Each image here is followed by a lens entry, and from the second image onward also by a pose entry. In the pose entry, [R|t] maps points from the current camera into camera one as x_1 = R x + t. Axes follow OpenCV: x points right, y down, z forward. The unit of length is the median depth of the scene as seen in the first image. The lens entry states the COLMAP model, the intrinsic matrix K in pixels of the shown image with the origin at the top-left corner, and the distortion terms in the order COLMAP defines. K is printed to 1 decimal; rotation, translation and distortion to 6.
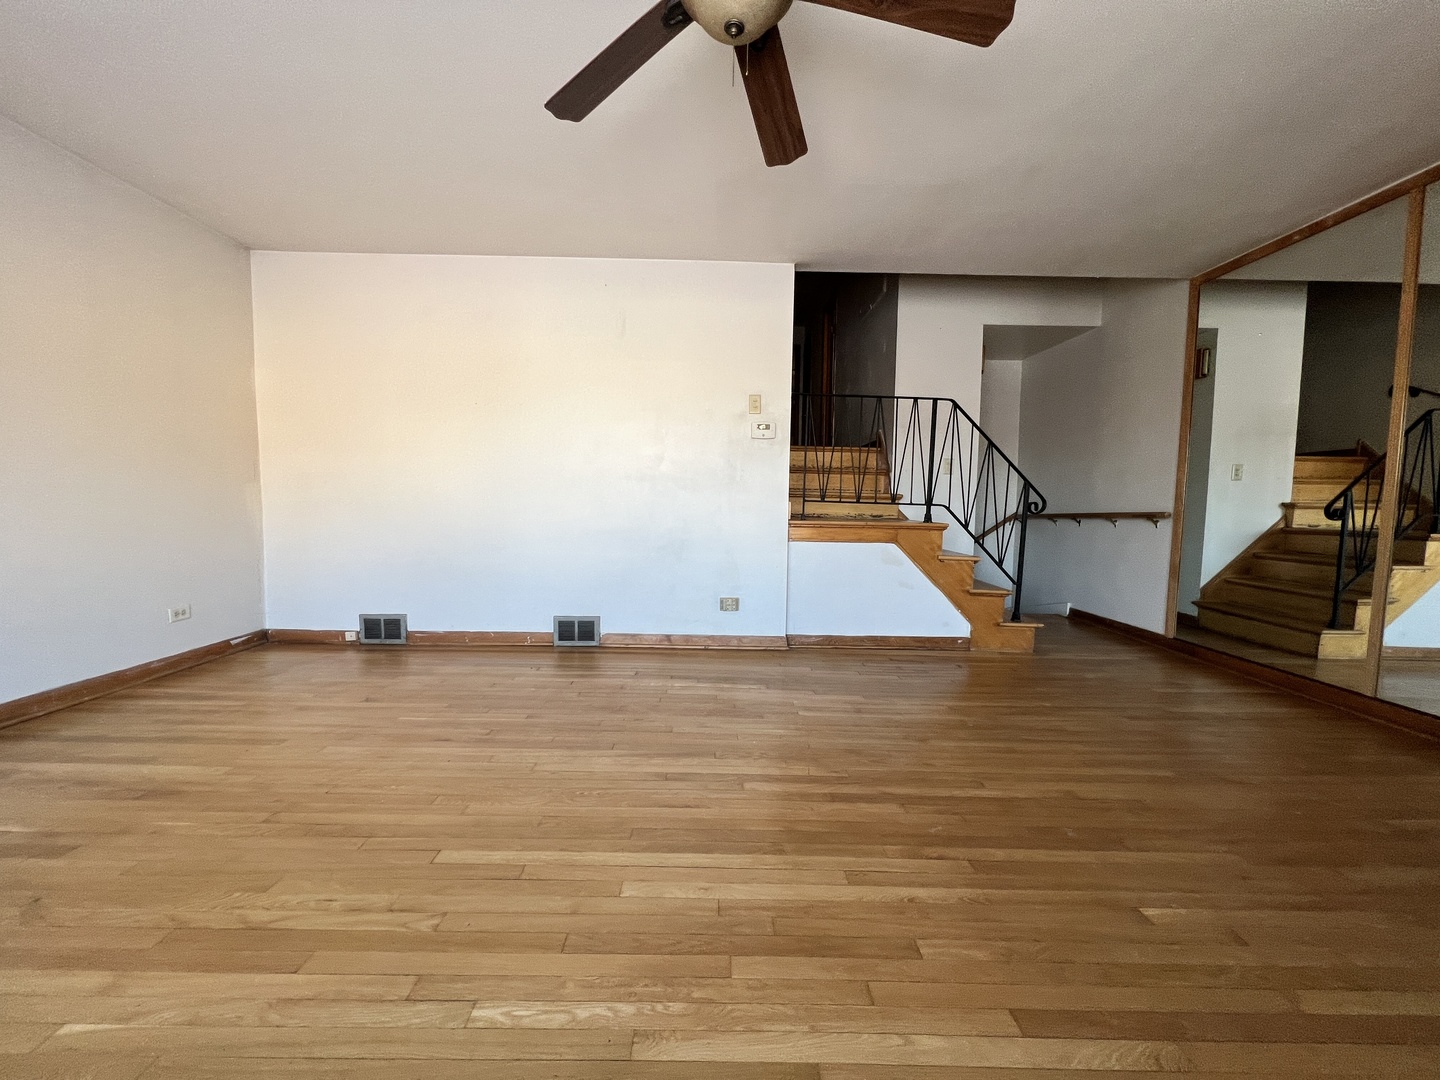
lens RADIAL K [[572.3, 0, 722.6], [0, 572.3, 534.4], [0, 0, 1]] dist [-0.002428, 0.000111]
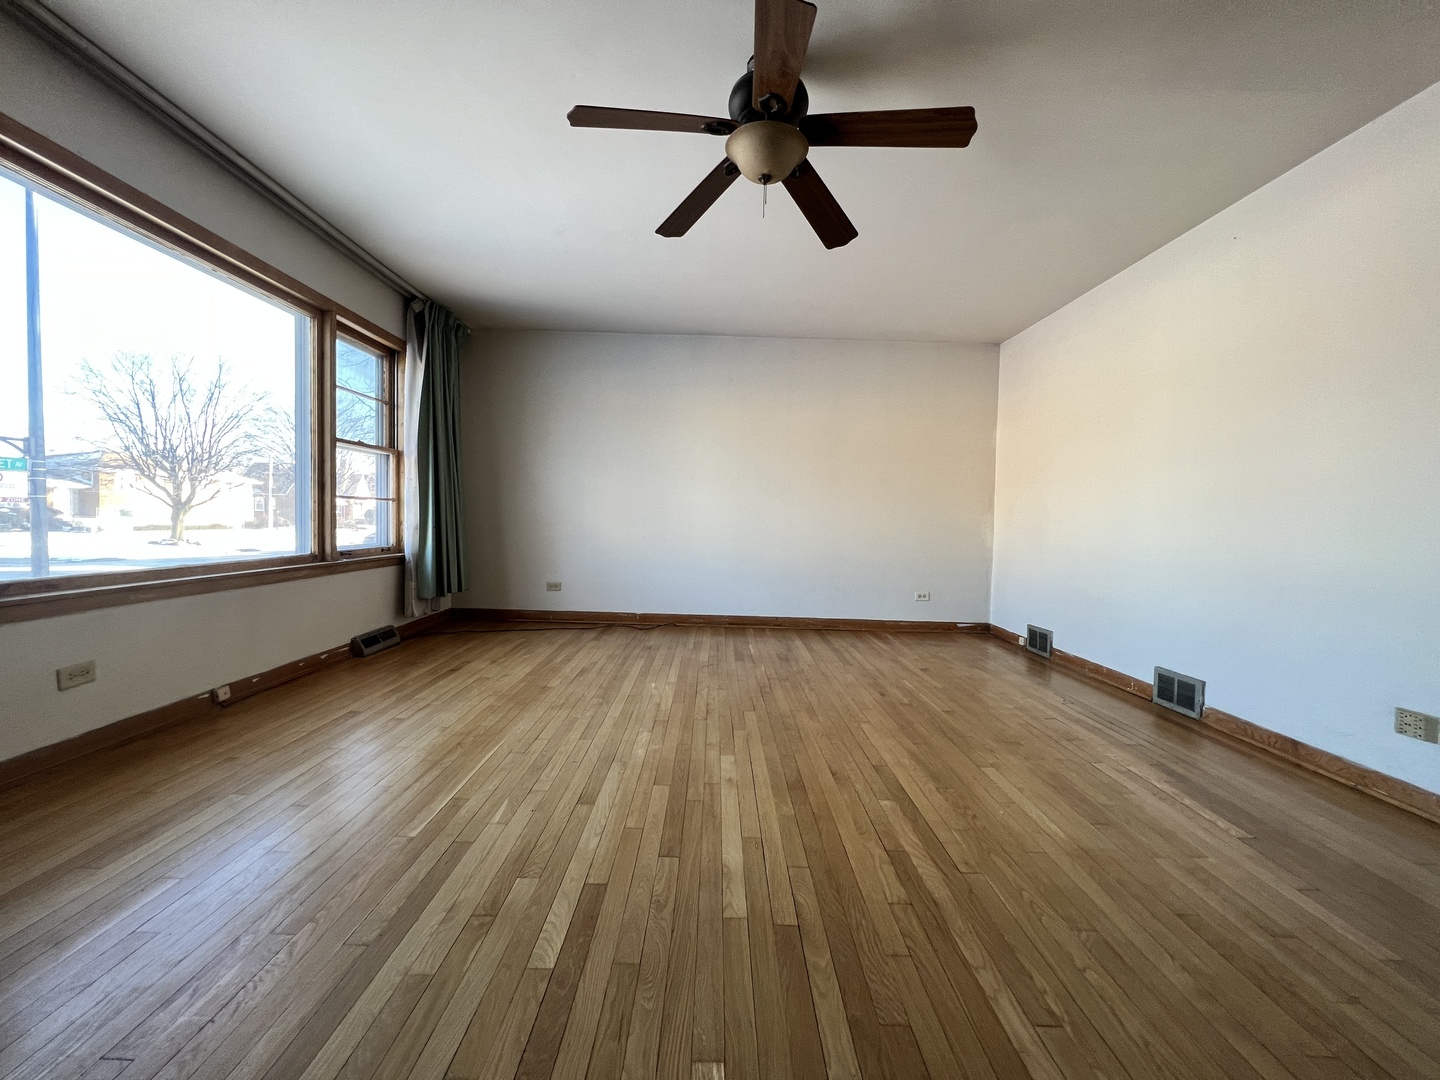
lens RADIAL K [[572.3, 0, 708.6], [0, 572.3, 536.7], [0, 0, 1]] dist [-0.002428, 0.000111]
pose [[-0.015142, 0.015613, -0.999763, 0.664471], [-0.085746, 0.996174, 0.016856, -0.002047], [0.996202, 0.085981, -0.013746, 0.436195]]
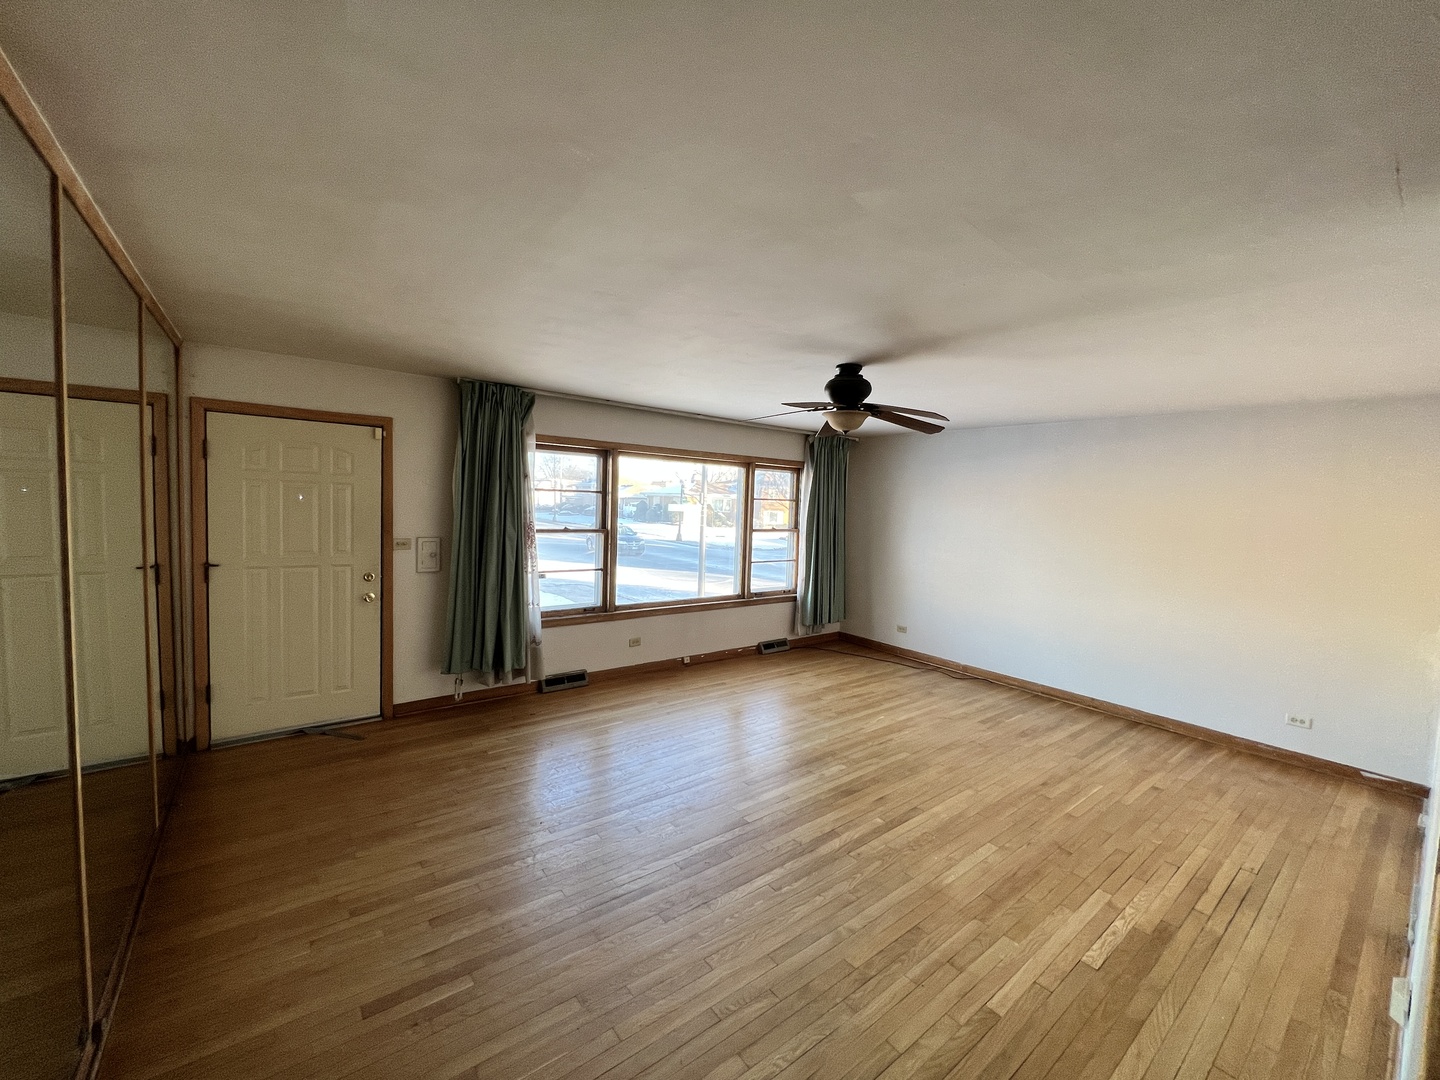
lens RADIAL K [[570.5, 0, 722.8], [0, 570.5, 546.2], [0, 0, 1]] dist [-0.001410, -0.000367]
pose [[-0.789219, -0.001462, -0.614110, 0.869730], [-0.090713, 0.989305, 0.114224, -0.285277], [0.607375, 0.145856, -0.780911, 1.202428]]
